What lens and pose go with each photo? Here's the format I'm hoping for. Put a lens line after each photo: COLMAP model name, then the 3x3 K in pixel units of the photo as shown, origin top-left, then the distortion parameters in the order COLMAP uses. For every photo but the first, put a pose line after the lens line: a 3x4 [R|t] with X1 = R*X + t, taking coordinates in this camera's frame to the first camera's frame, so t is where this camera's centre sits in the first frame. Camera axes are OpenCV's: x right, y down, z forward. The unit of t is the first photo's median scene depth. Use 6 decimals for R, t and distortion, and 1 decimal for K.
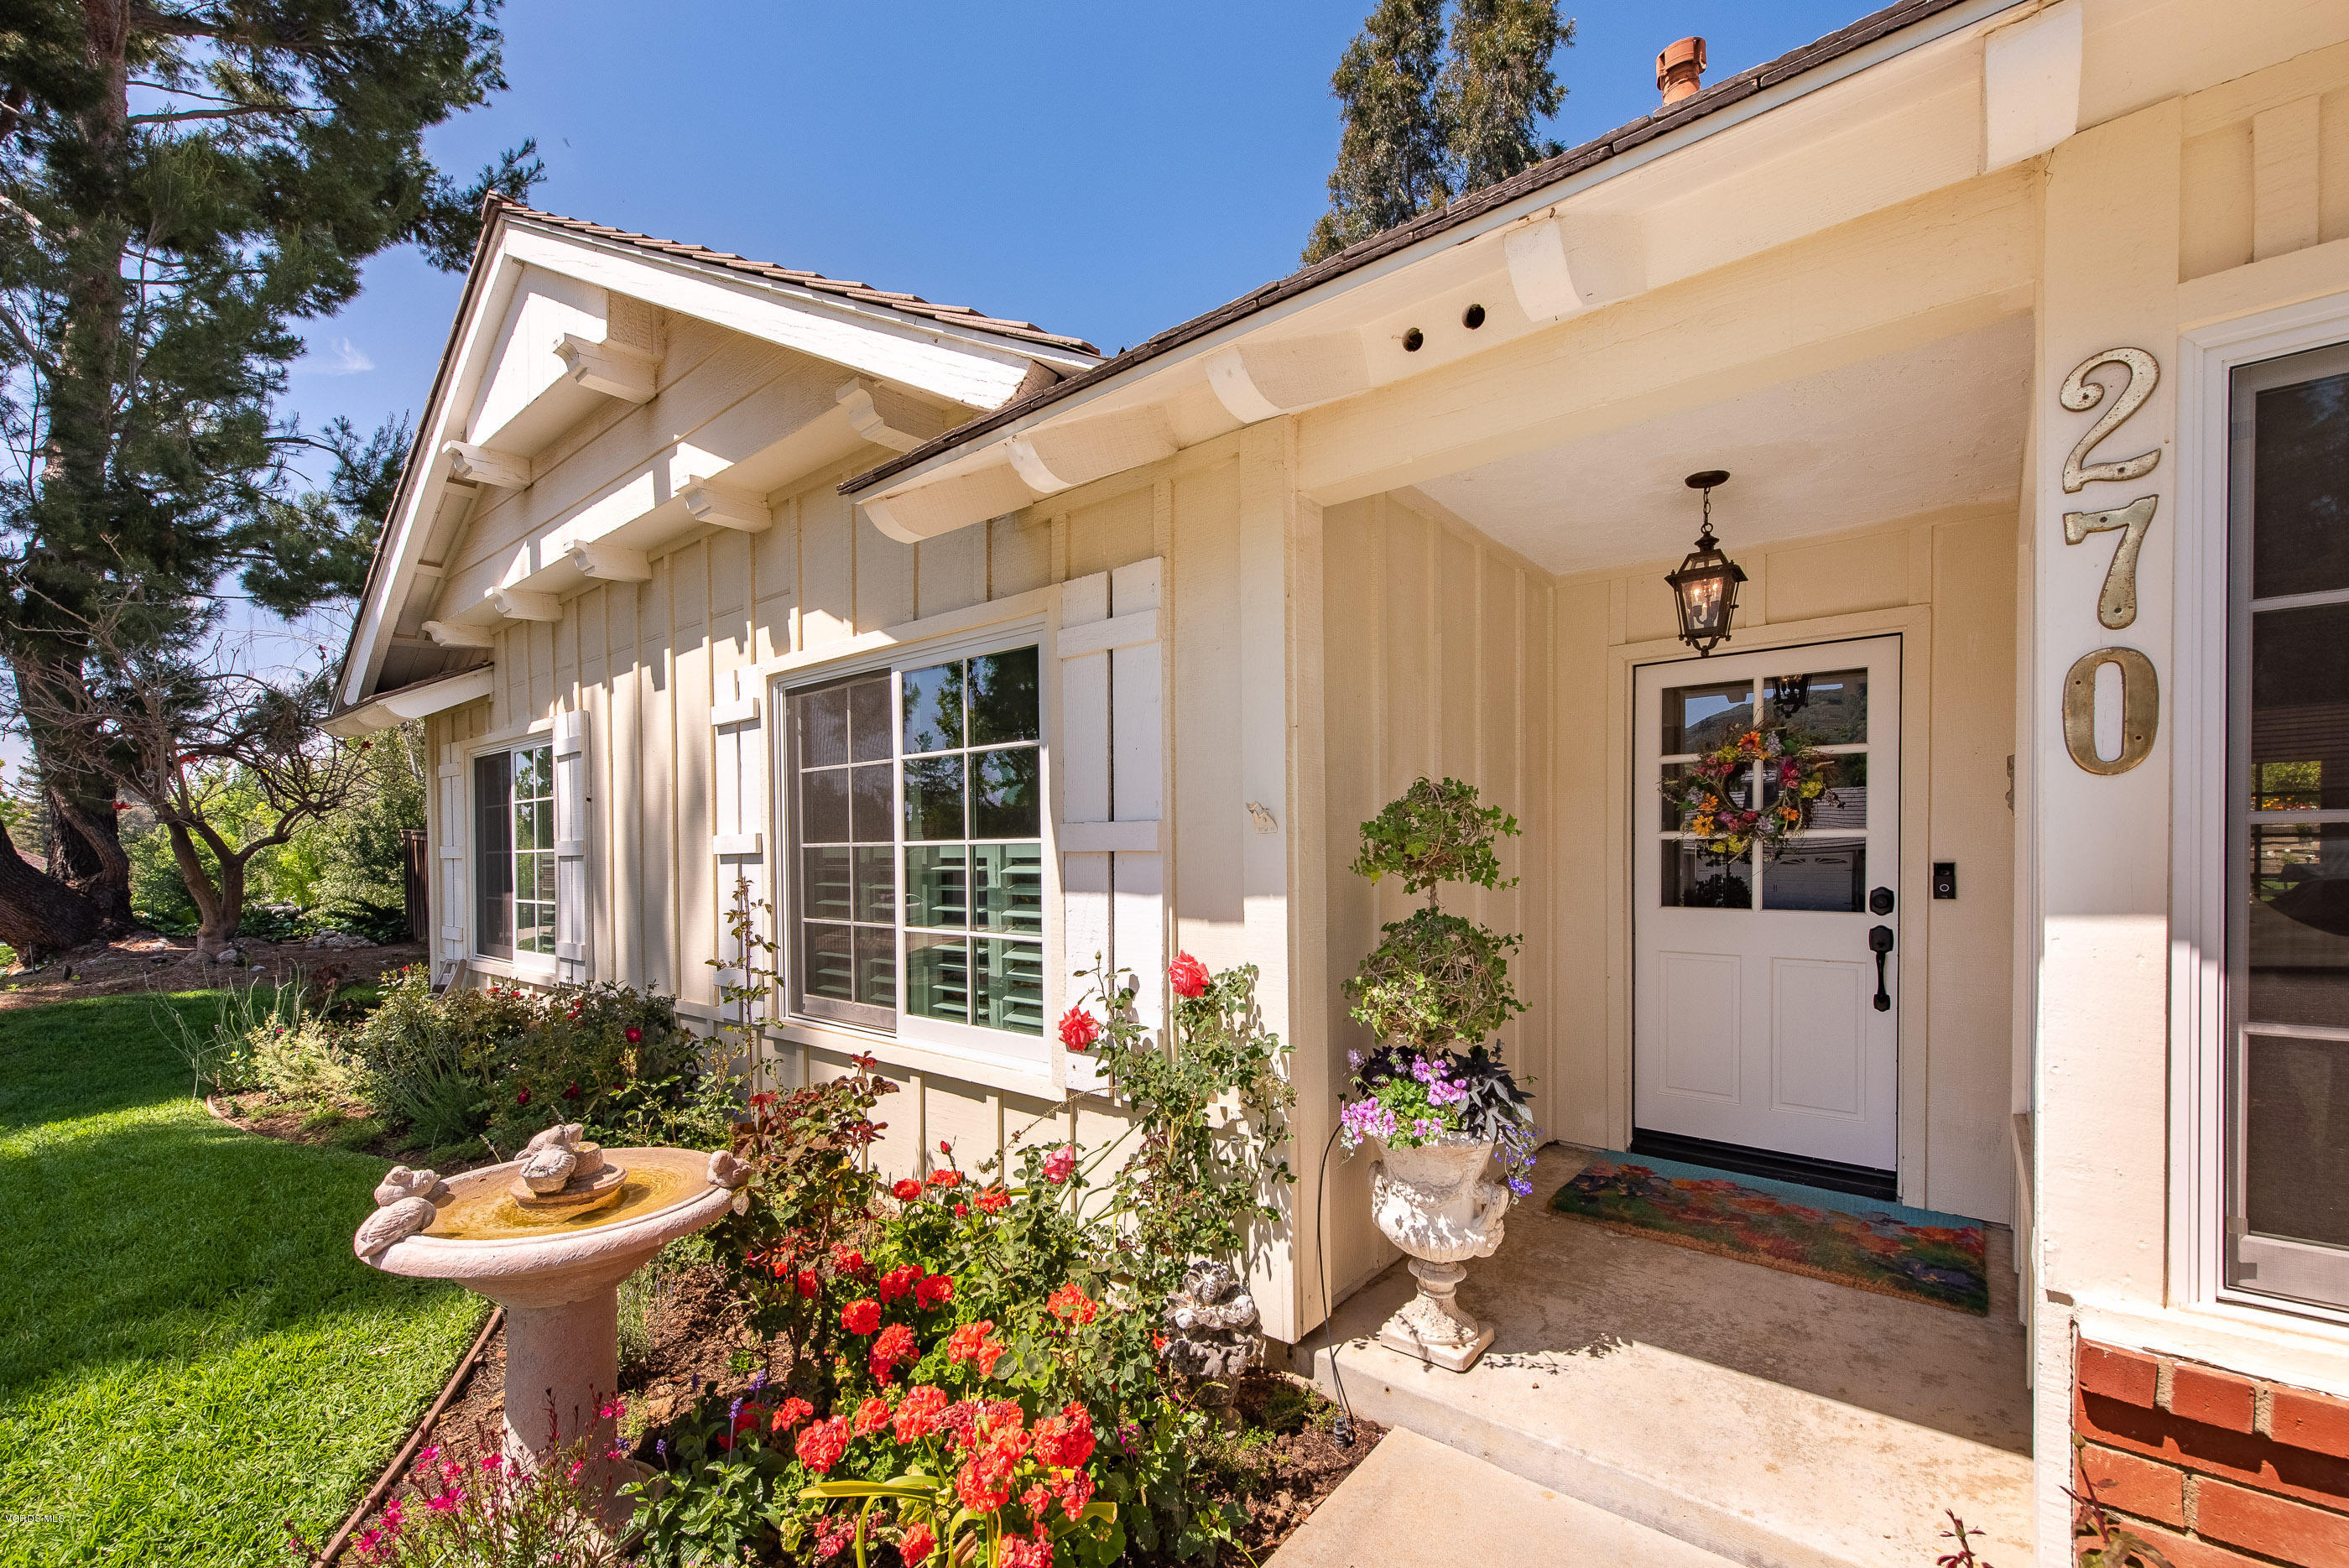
lens RADIAL K [[960.7, 0, 1168.9], [0, 960.7, 866.4], [0, 0, 1]] dist [0.016074, -0.008148]
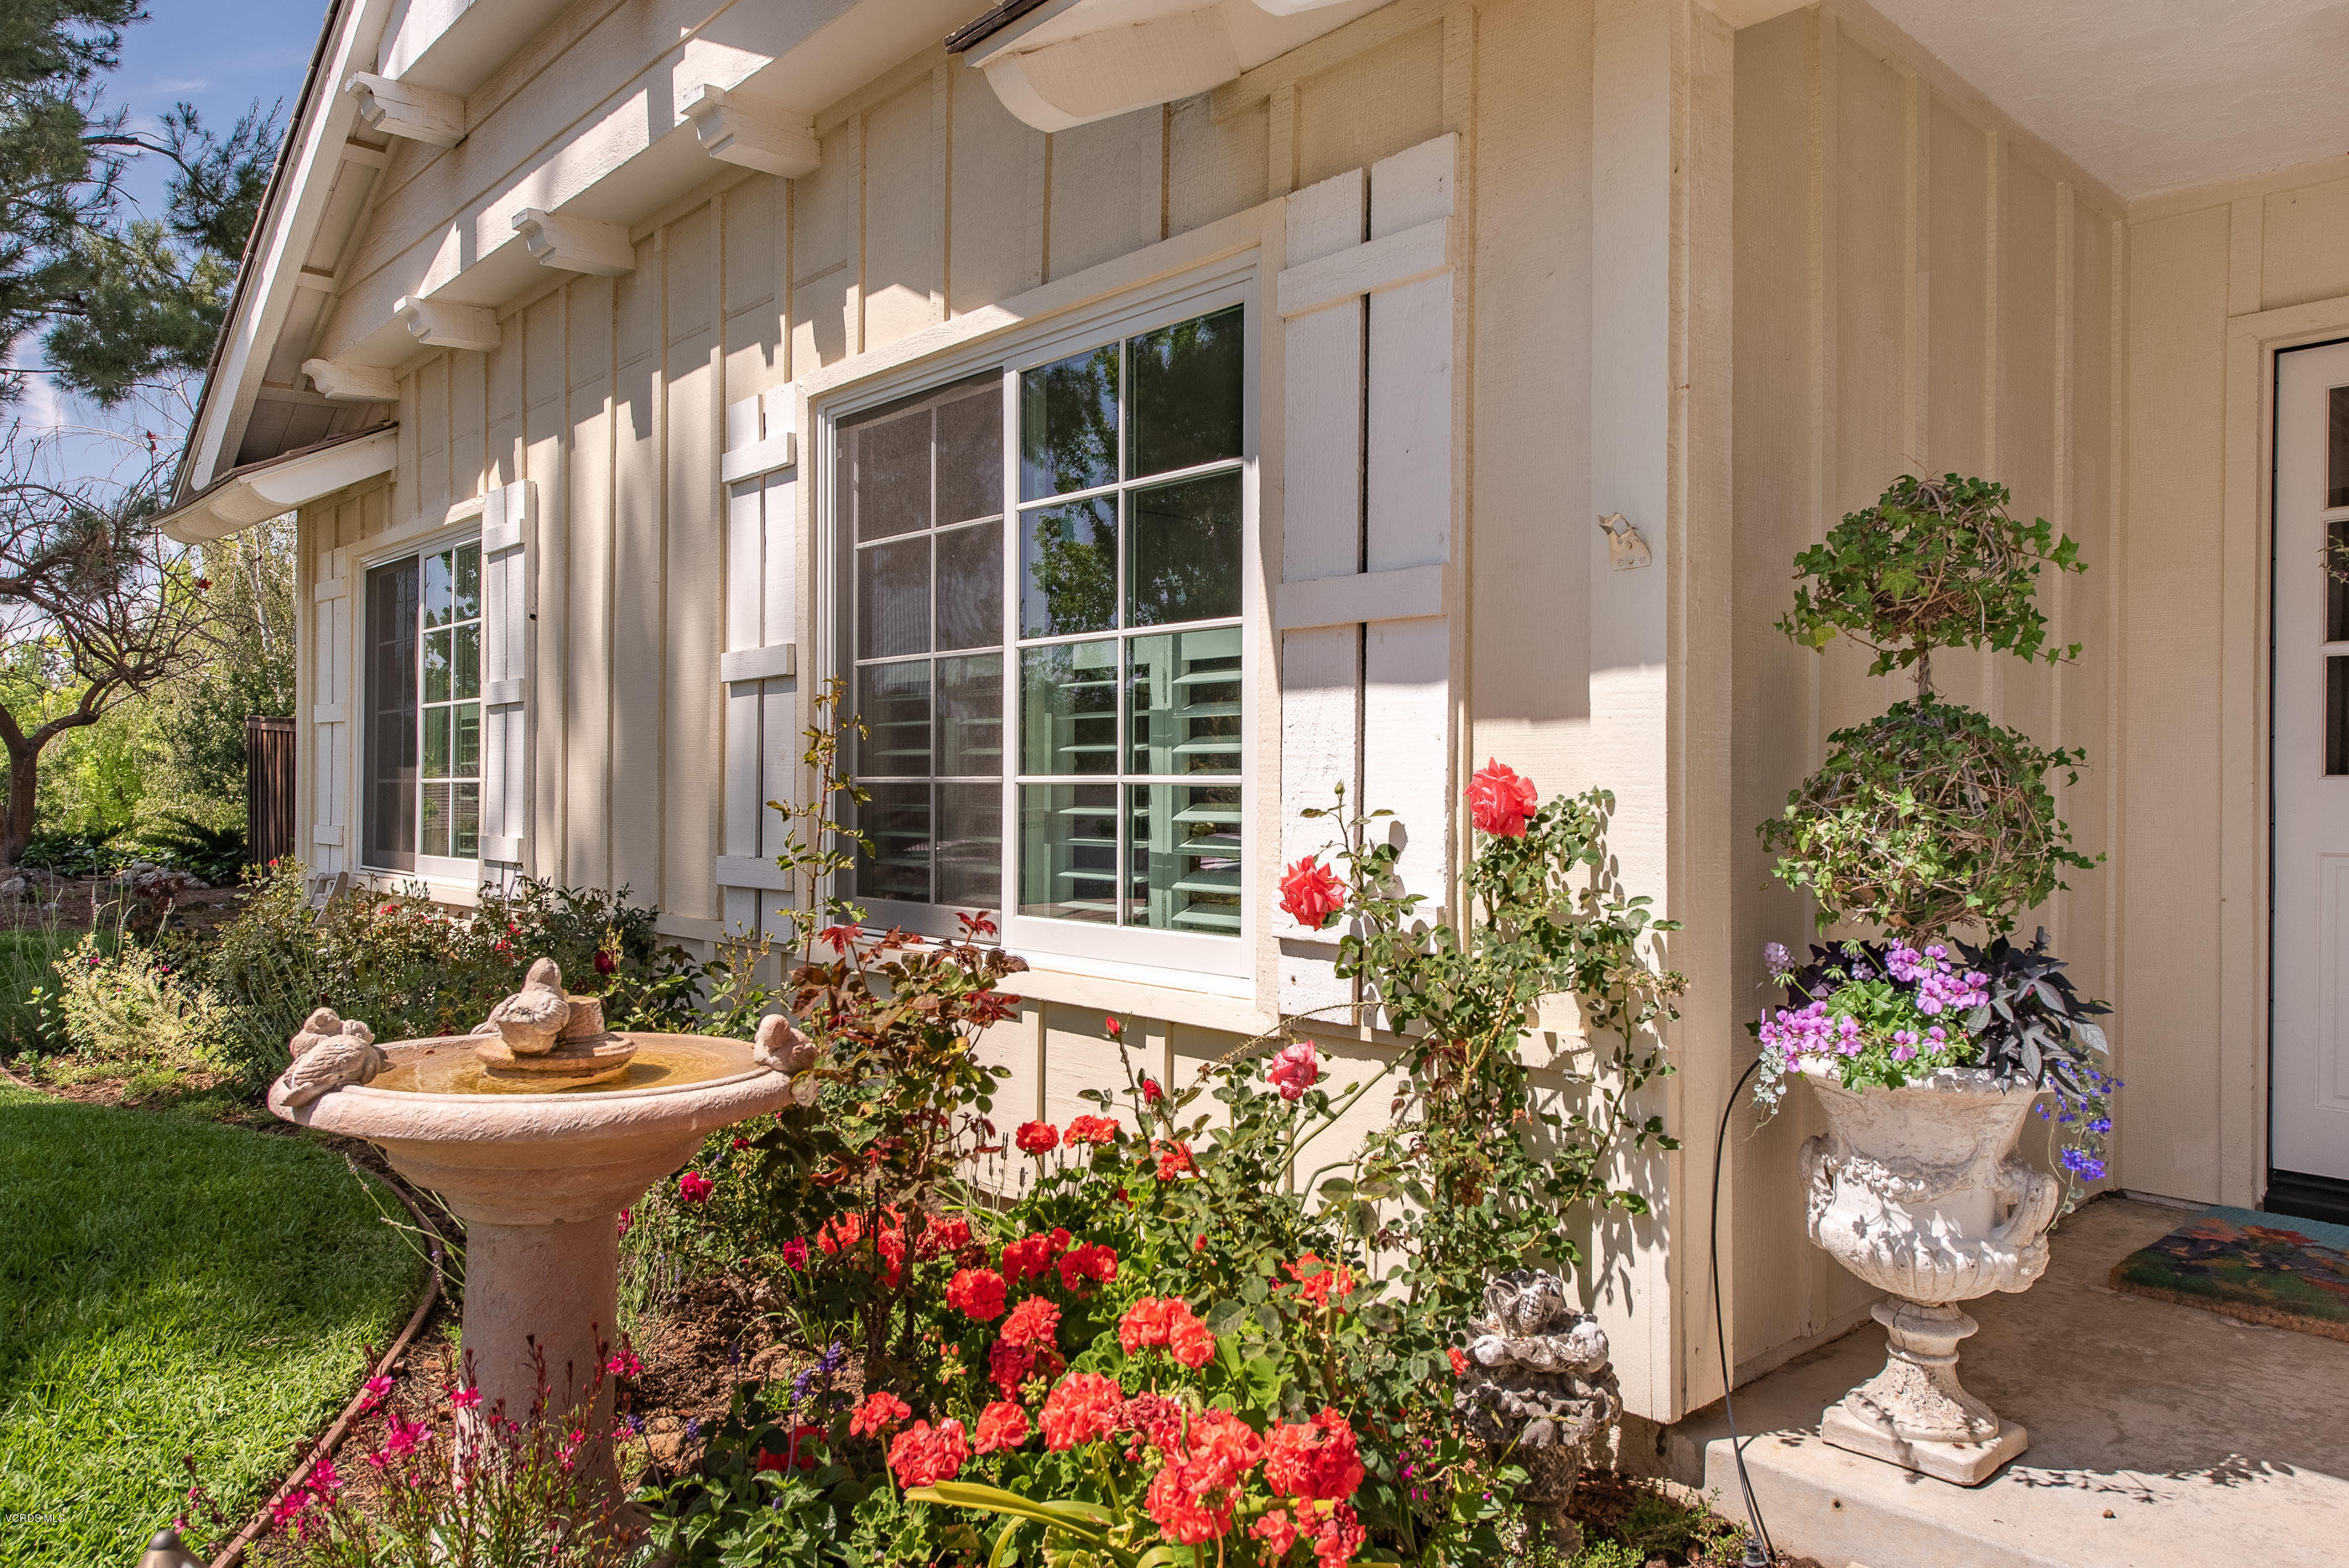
lens RADIAL K [[1586.8, 0, 1182.0], [0, 1586.8, 786.4], [0, 0, 1]] dist [0.019891, -0.015529]
pose [[0.990944, 0.014639, -0.133476, -0.038709], [-0.016990, 0.999720, -0.016492, 0.111840], [0.133197, 0.018610, 0.990915, -0.016687]]
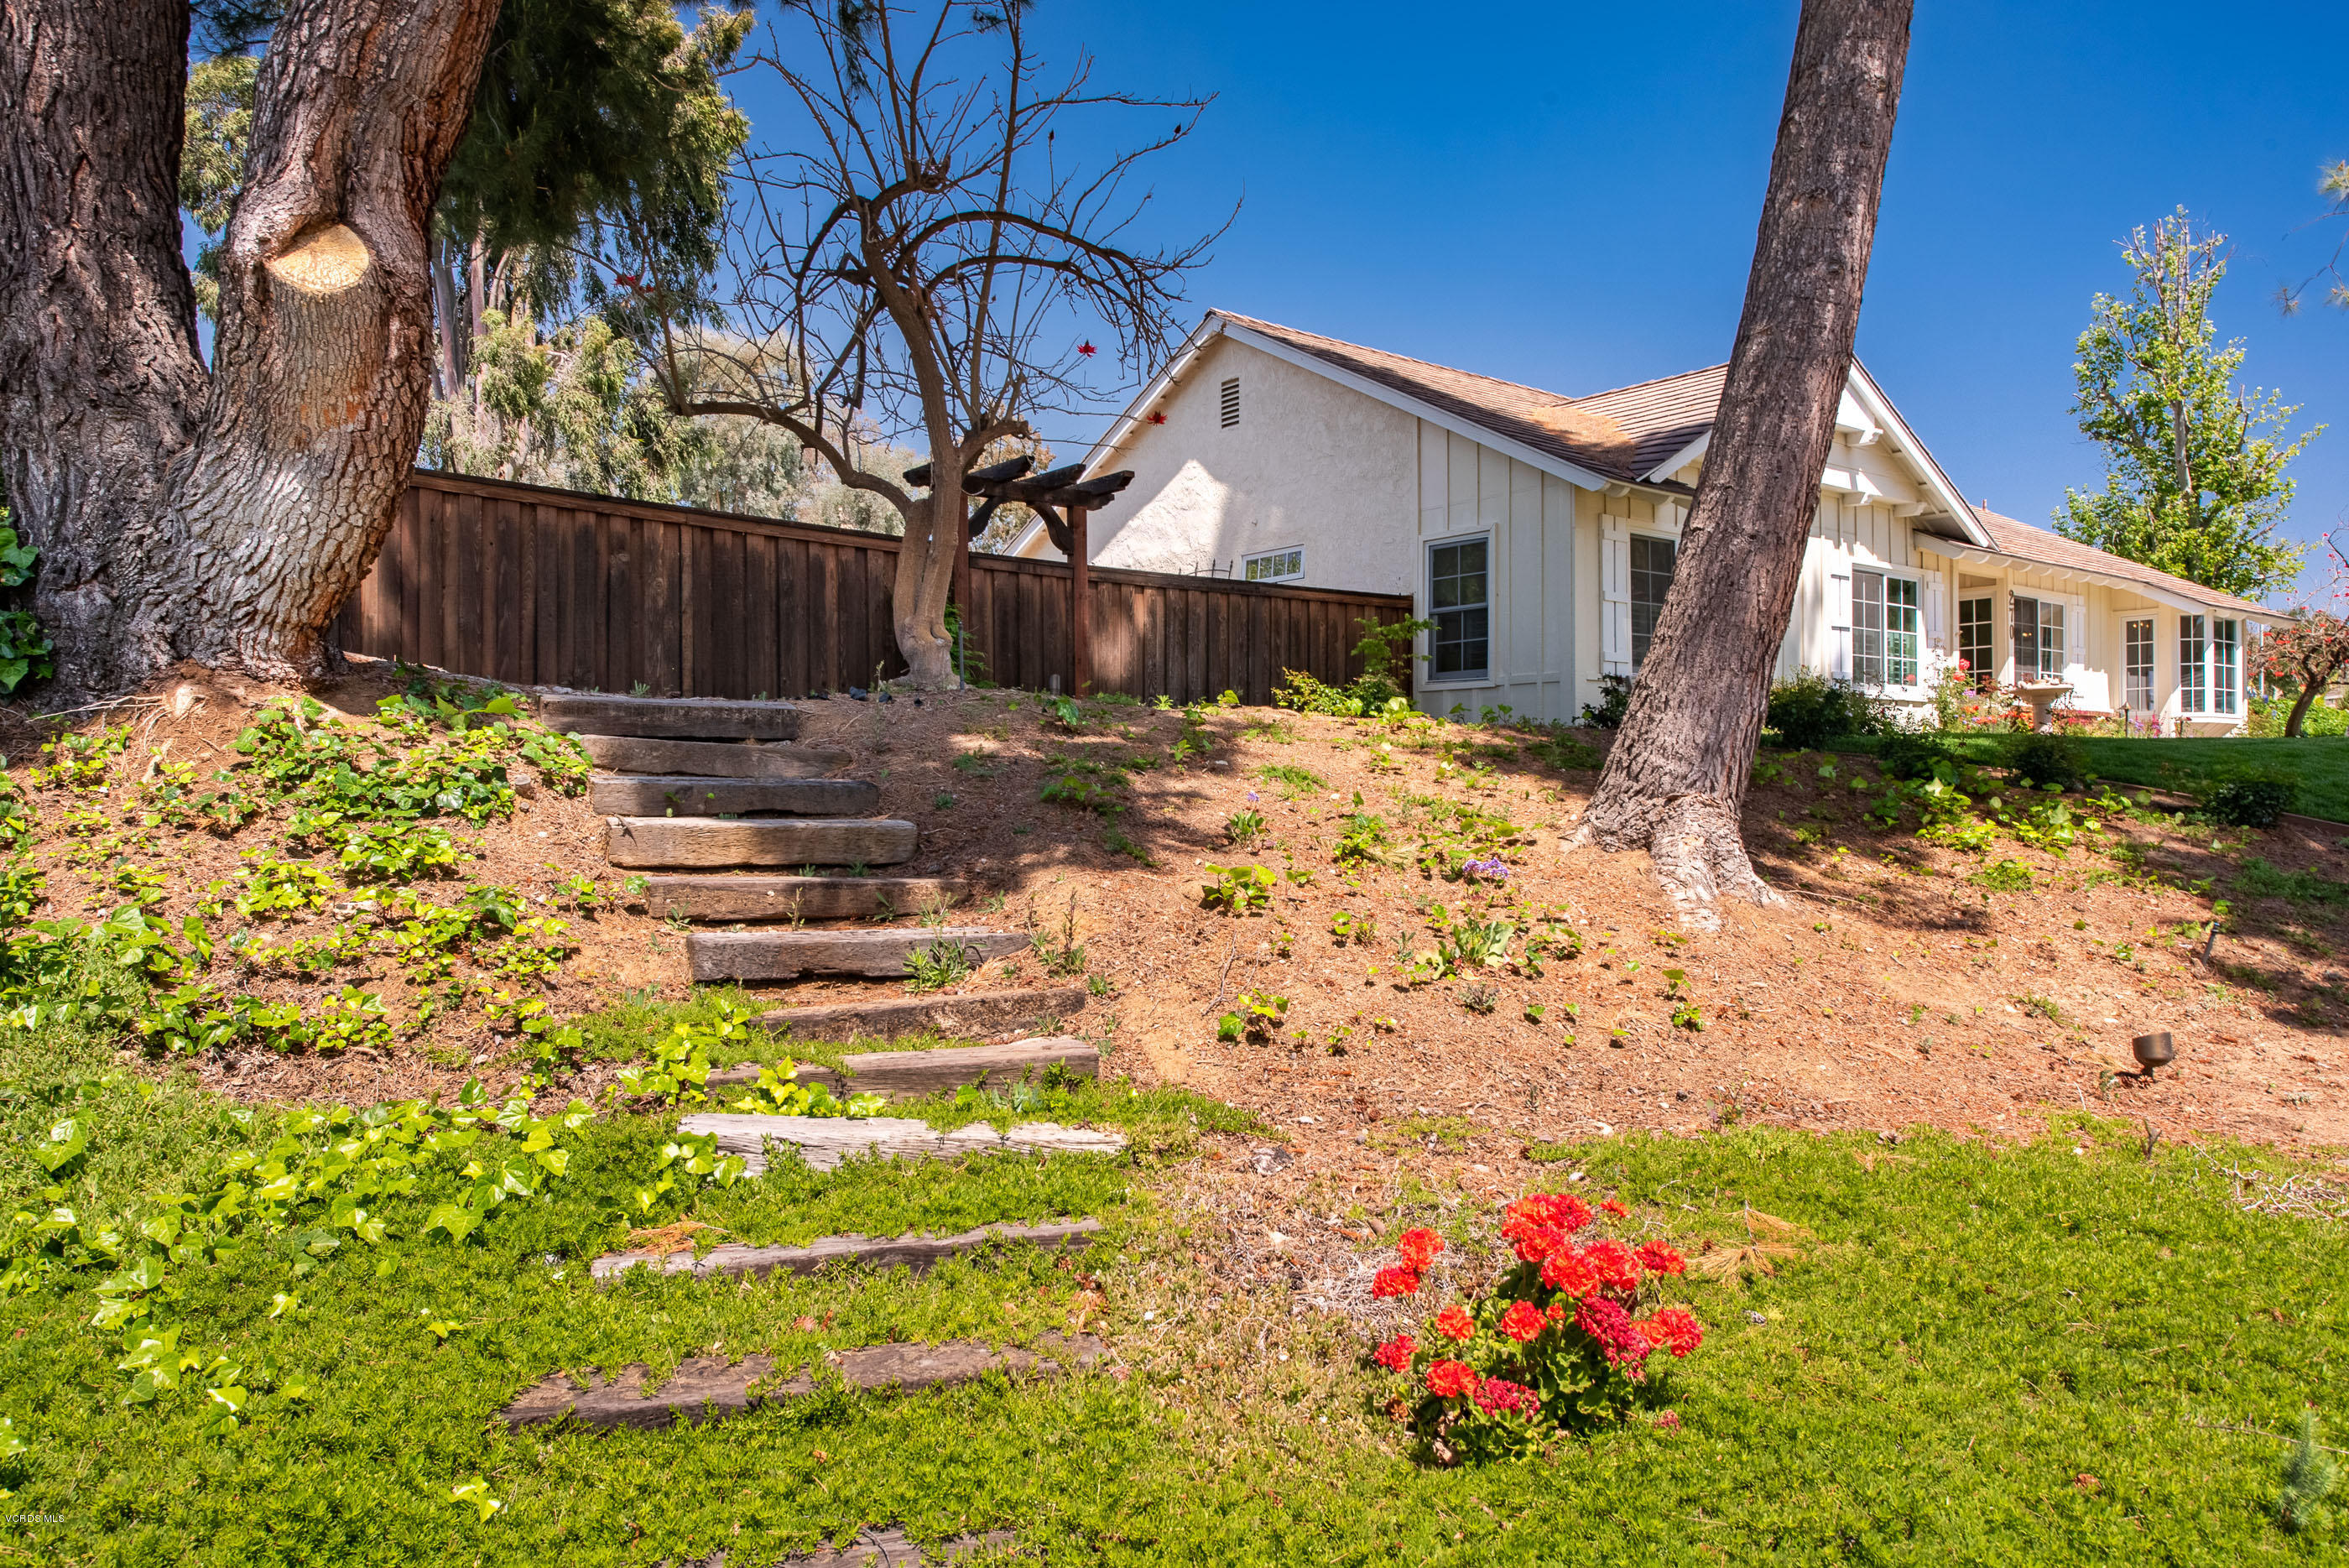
lens RADIAL K [[1586.8, 0, 1182.0], [0, 1586.8, 786.4], [0, 0, 1]] dist [0.019891, -0.015529]
pose [[0.186120, 0.011284, 0.982462, -7.643398], [0.022416, 0.999625, -0.015728, 0.678462], [-0.982271, 0.024950, 0.185798, 3.022018]]
